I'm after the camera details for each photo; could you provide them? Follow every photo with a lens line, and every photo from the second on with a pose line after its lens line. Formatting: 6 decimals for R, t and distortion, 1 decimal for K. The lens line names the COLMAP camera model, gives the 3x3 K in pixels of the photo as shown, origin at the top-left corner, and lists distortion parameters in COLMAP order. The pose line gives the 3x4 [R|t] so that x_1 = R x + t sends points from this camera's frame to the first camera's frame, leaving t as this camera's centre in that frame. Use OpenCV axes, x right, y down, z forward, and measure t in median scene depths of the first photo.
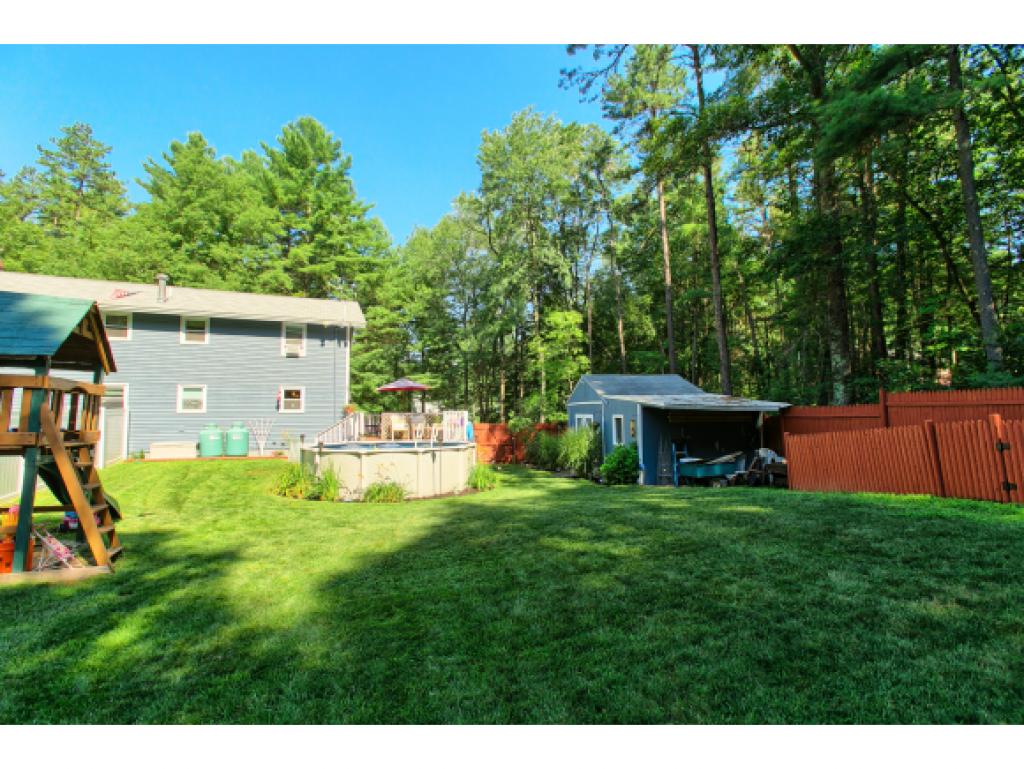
lens RADIAL K [[457.9, 0, 517.6], [0, 457.9, 391.2], [0, 0, 1]] dist [-0.012658, 0.006186]
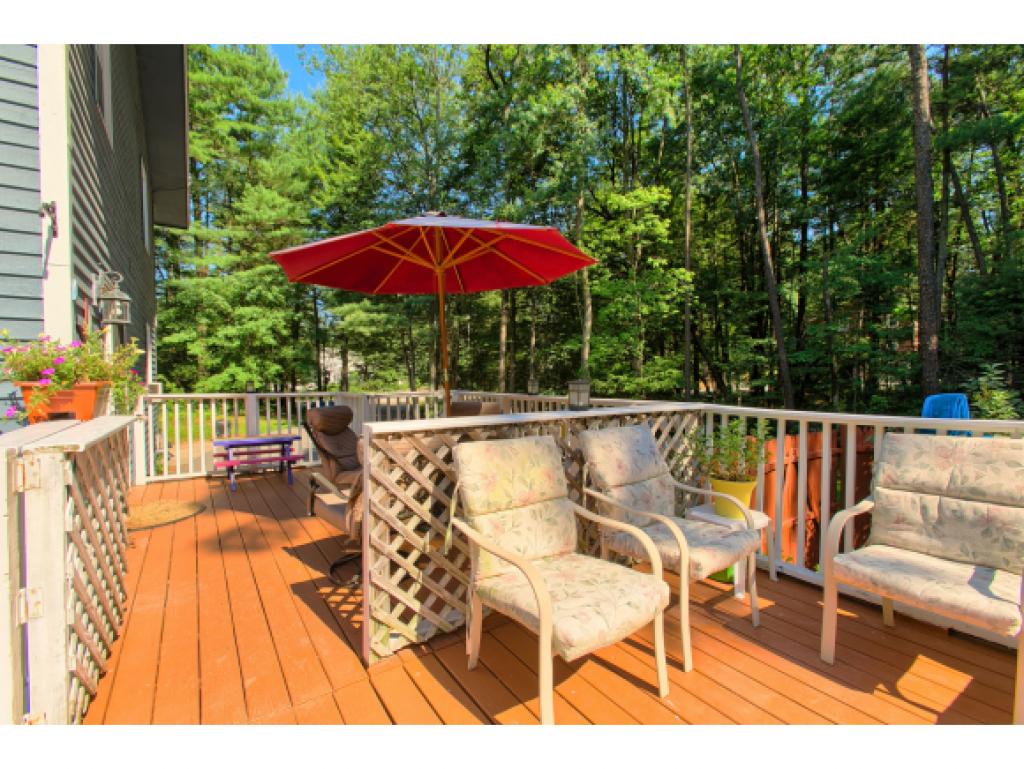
lens RADIAL K [[457.9, 0, 512.8], [0, 457.9, 394.0], [0, 0, 1]] dist [-0.012658, 0.006186]
pose [[0.979882, 0.005253, 0.199509, -0.273973], [-0.023906, 0.995545, 0.091202, 0.029526], [-0.198141, -0.094136, 0.975643, 0.863527]]
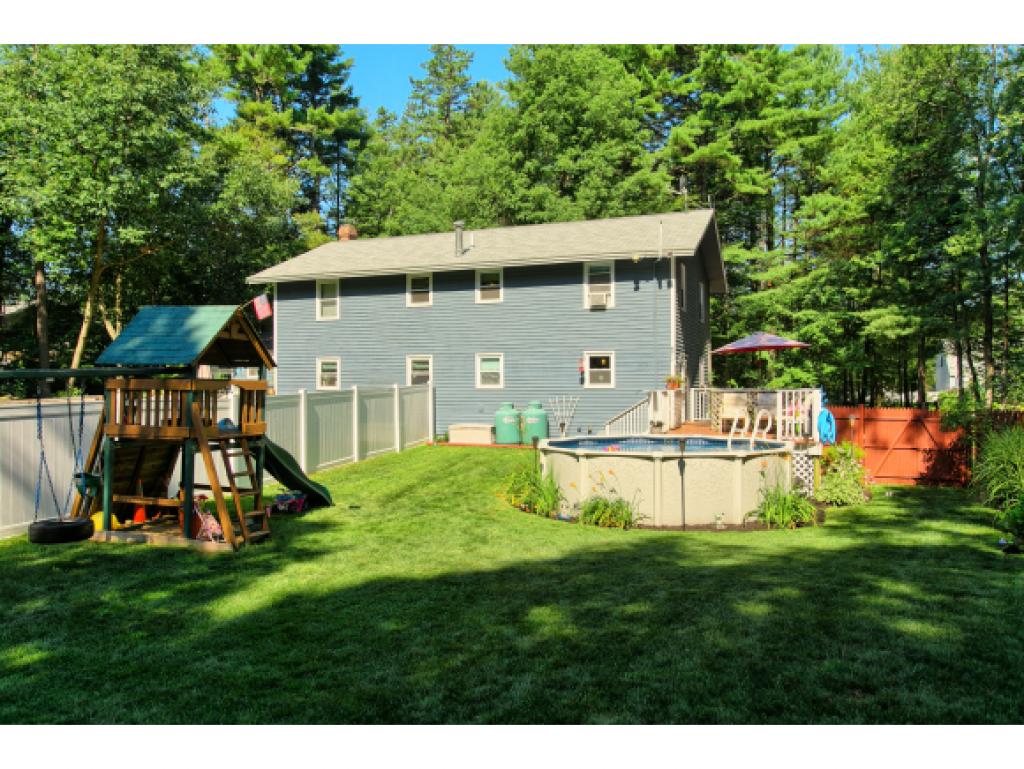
lens RADIAL K [[779.1, 0, 504.0], [0, 779.1, 388.2], [0, 0, 1]] dist [0.023392, -0.025333]
pose [[0.711689, 0.006840, -0.702461, 0.251822], [0.040980, 0.997846, 0.051234, -0.021204], [0.701298, -0.065249, 0.709876, 0.029855]]
